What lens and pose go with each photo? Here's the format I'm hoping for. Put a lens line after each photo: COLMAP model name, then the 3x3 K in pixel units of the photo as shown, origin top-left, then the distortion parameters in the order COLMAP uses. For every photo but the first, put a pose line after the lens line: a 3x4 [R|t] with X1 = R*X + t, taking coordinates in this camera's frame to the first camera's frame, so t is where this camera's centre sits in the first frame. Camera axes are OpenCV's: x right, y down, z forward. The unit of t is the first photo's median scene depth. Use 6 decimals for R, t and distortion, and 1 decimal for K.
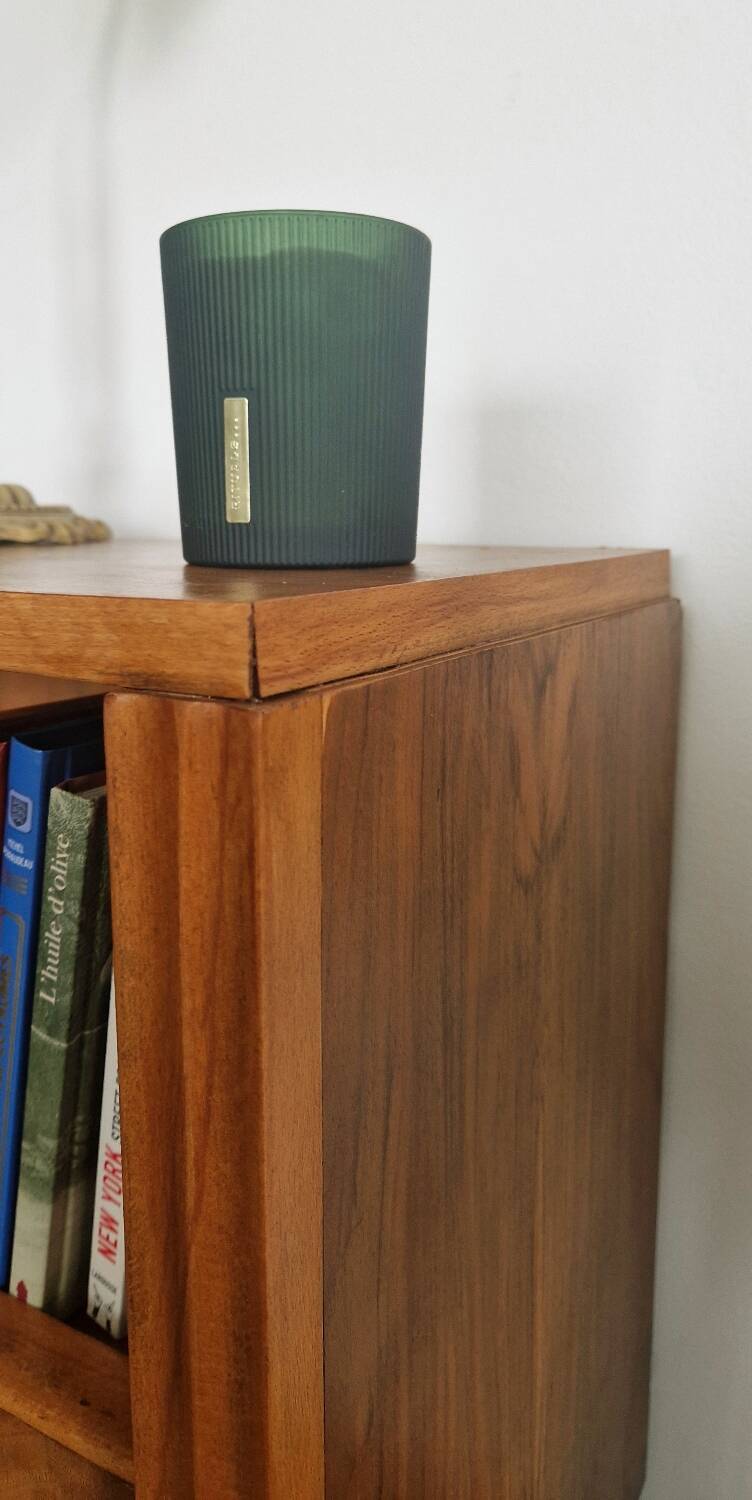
lens RADIAL K [[1147.2, 0, 357.6], [0, 1147.2, 688.4], [0, 0, 1]] dist [0.050088, -0.020045]
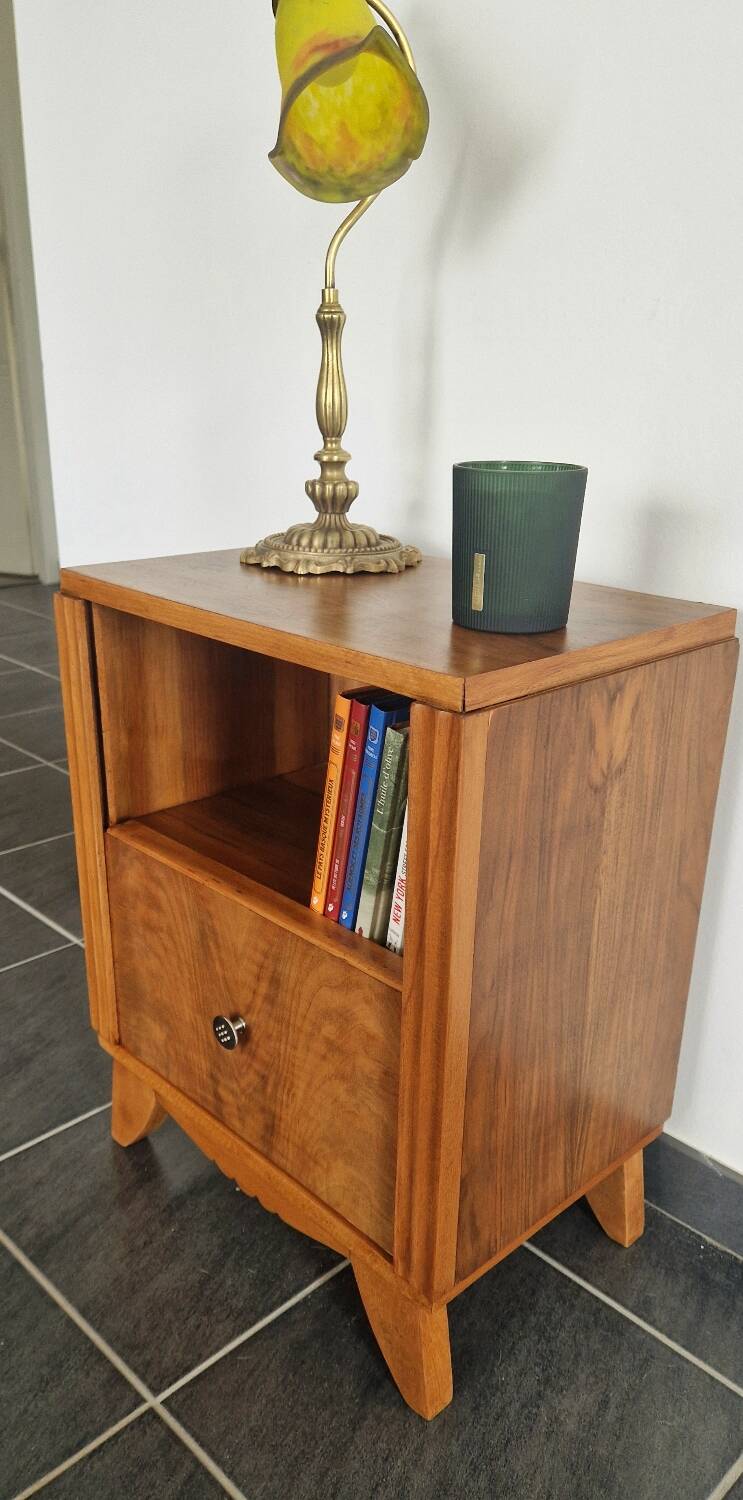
lens RADIAL K [[1105.7, 0, 390.7], [0, 1105.7, 806.1], [0, 0, 1]] dist [0.084199, -0.039316]
pose [[0.971033, 0.113005, -0.210535, 0.239499], [-0.067847, 0.975229, 0.210535, -0.232753], [0.229111, -0.190152, 0.954647, -1.198972]]
